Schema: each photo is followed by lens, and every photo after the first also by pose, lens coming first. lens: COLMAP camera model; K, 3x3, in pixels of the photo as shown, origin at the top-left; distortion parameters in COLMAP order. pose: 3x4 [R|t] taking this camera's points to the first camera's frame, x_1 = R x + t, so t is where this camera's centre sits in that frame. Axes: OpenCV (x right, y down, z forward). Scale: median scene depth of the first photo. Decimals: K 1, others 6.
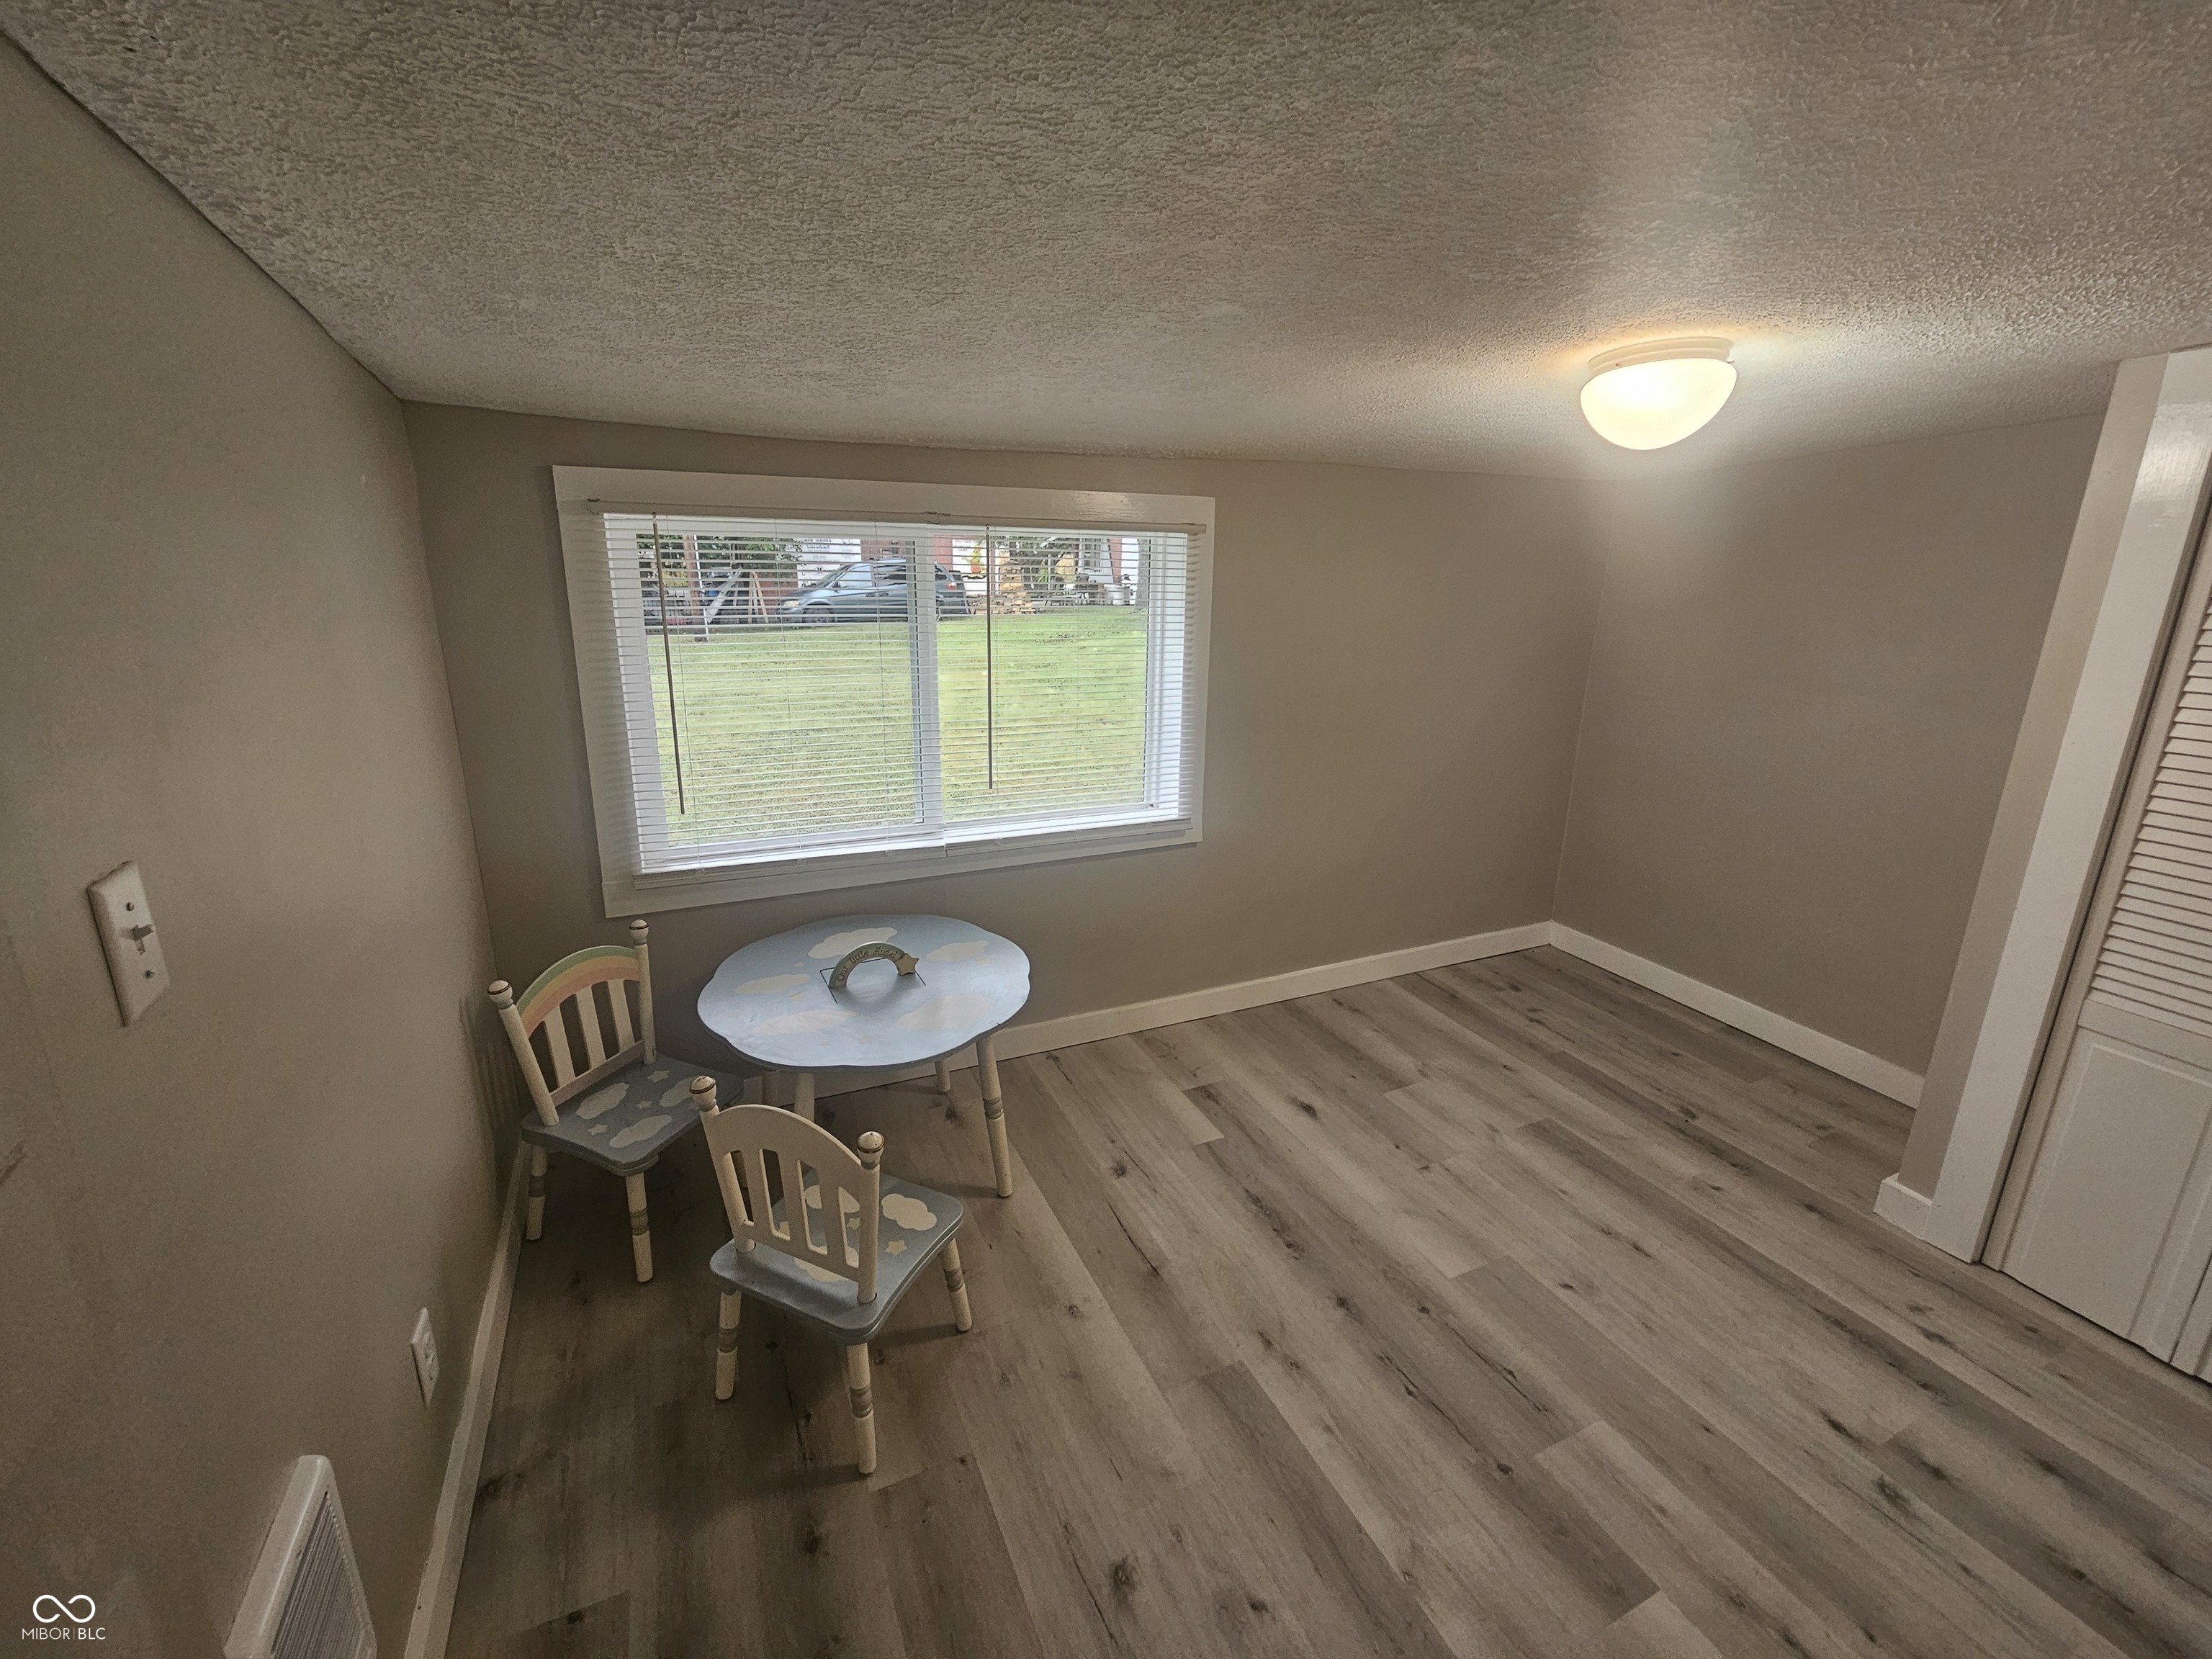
lens RADIAL K [[911.7, 0, 1094.9], [0, 911.7, 814.2], [0, 0, 1]] dist [-0.001947, -0.000329]
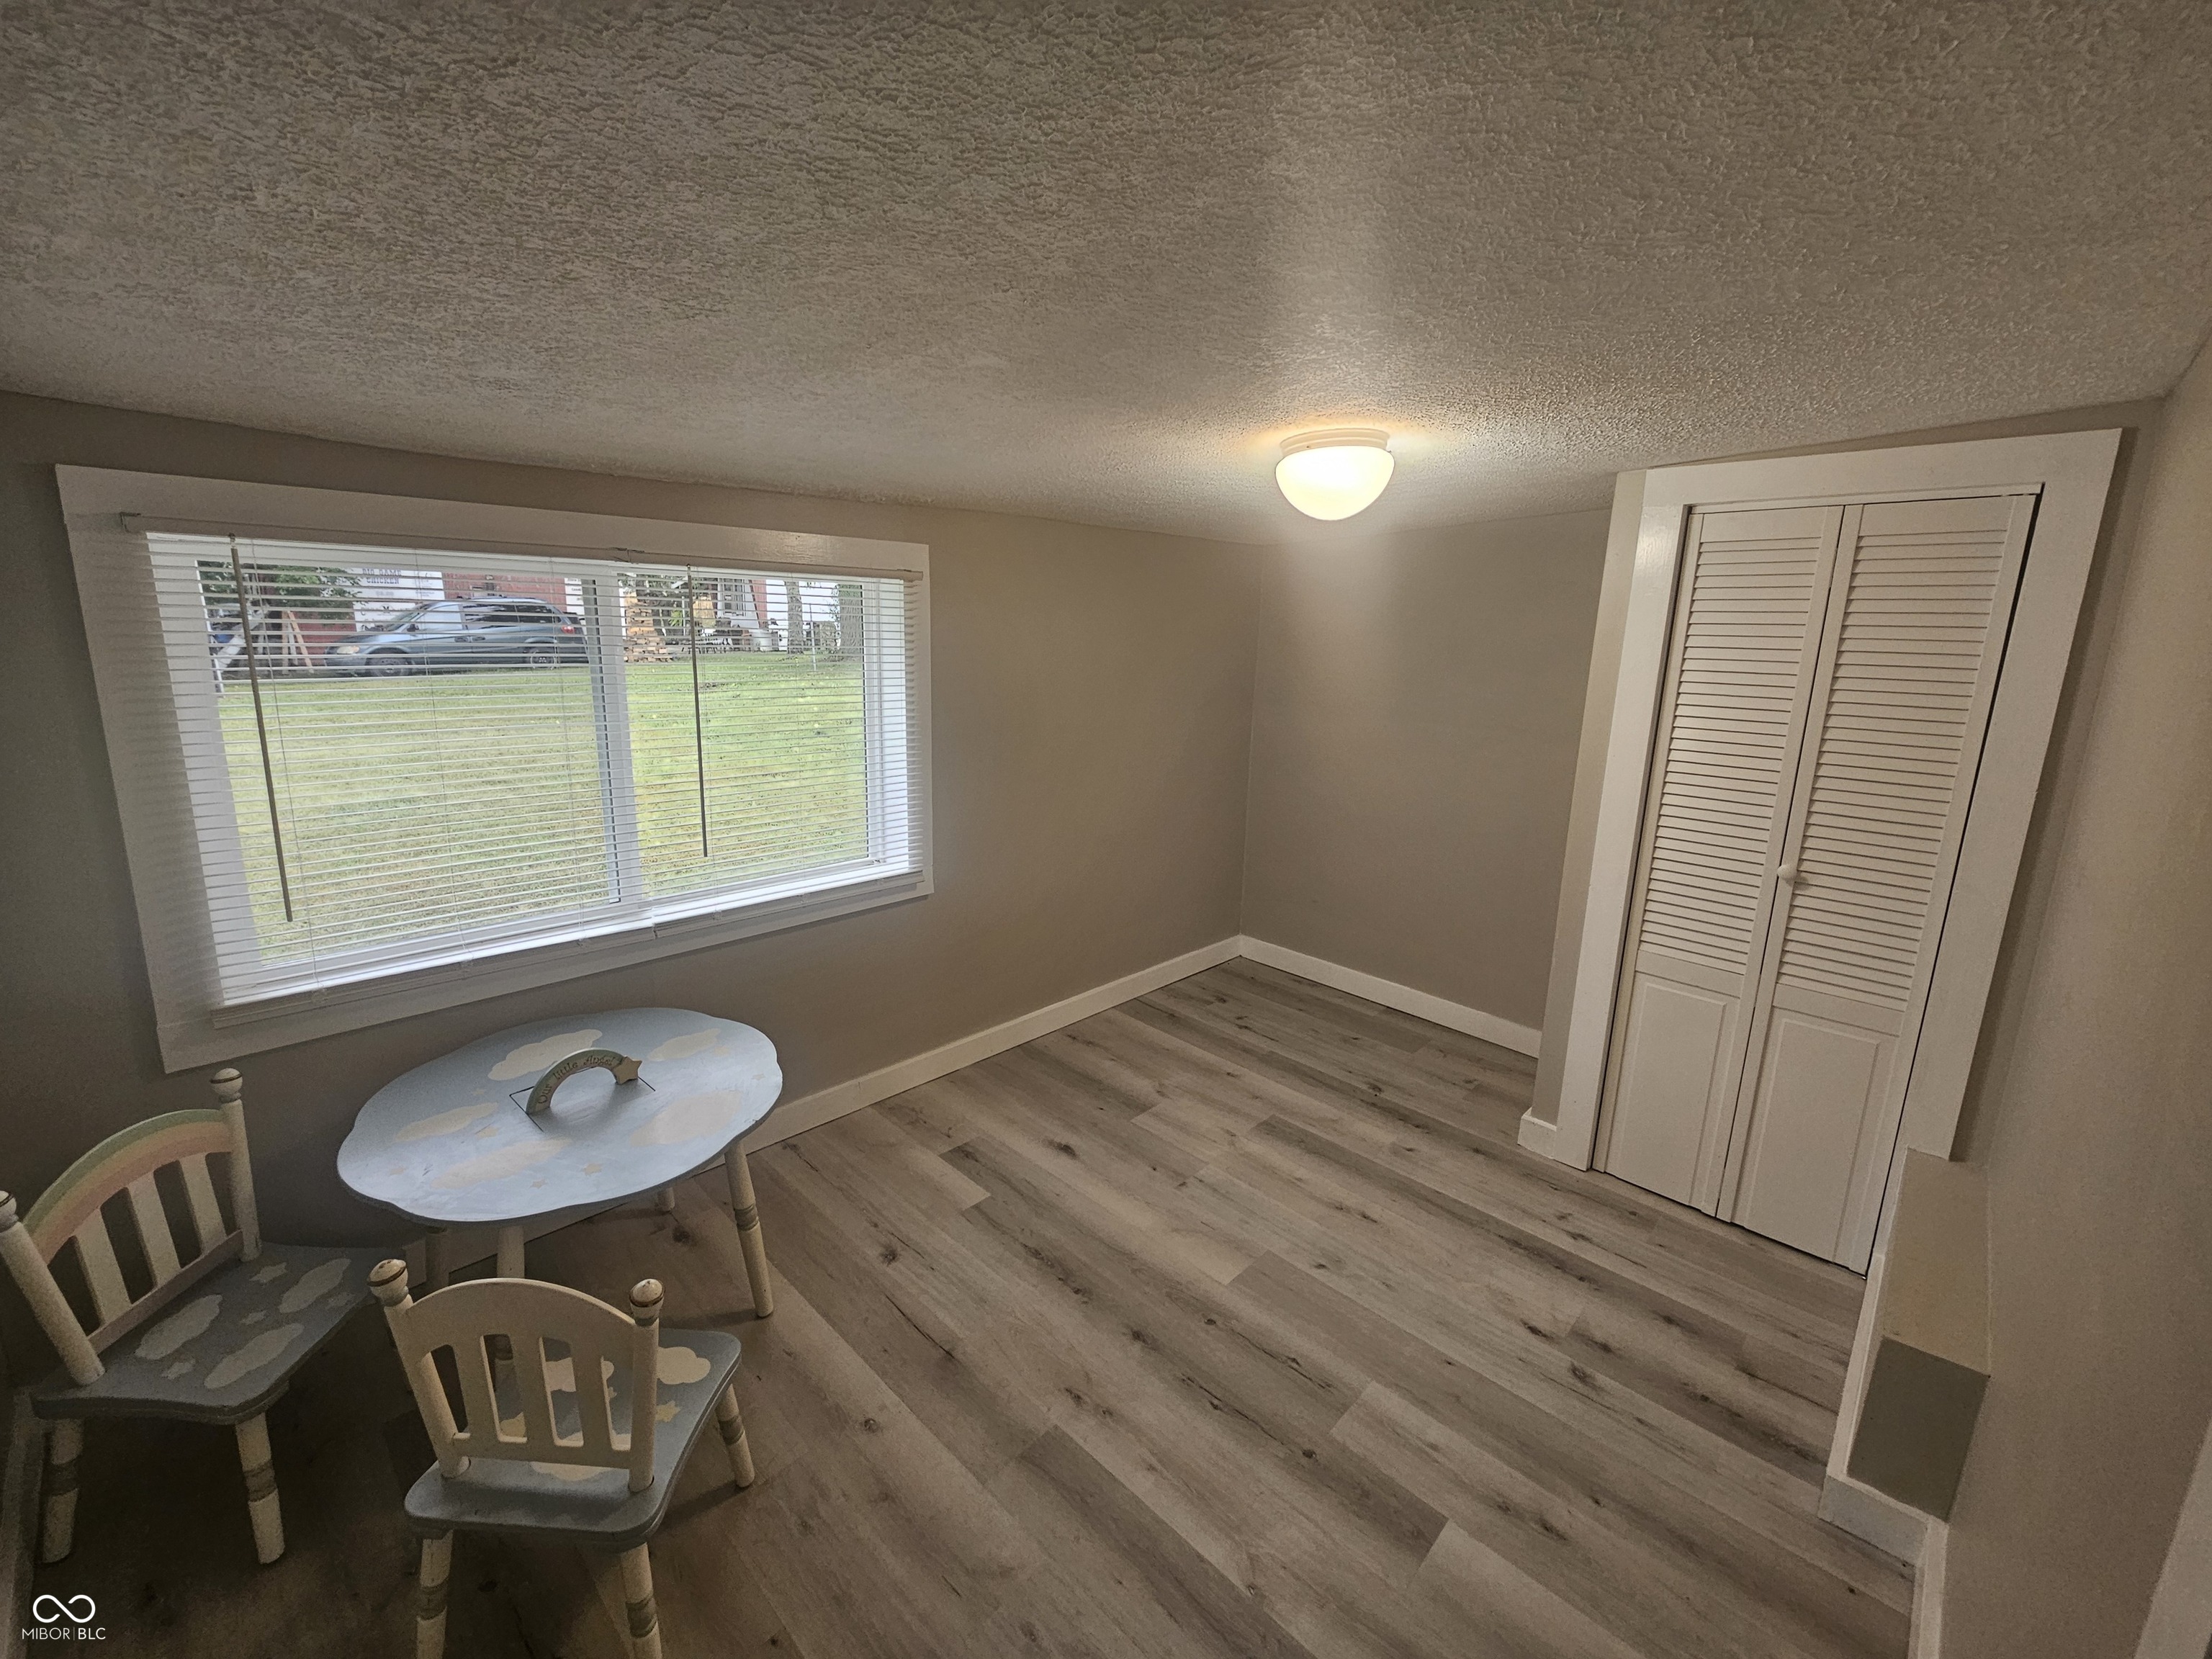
lens RADIAL K [[914.5, 0, 1094.4], [0, 914.5, 816.1], [0, 0, 1]] dist [-0.002497, 0.002100]
pose [[0.931646, -0.064669, 0.357567, -0.094833], [0.081173, 0.996208, -0.031324, -0.010561], [-0.354185, 0.058208, 0.933362, 0.034511]]
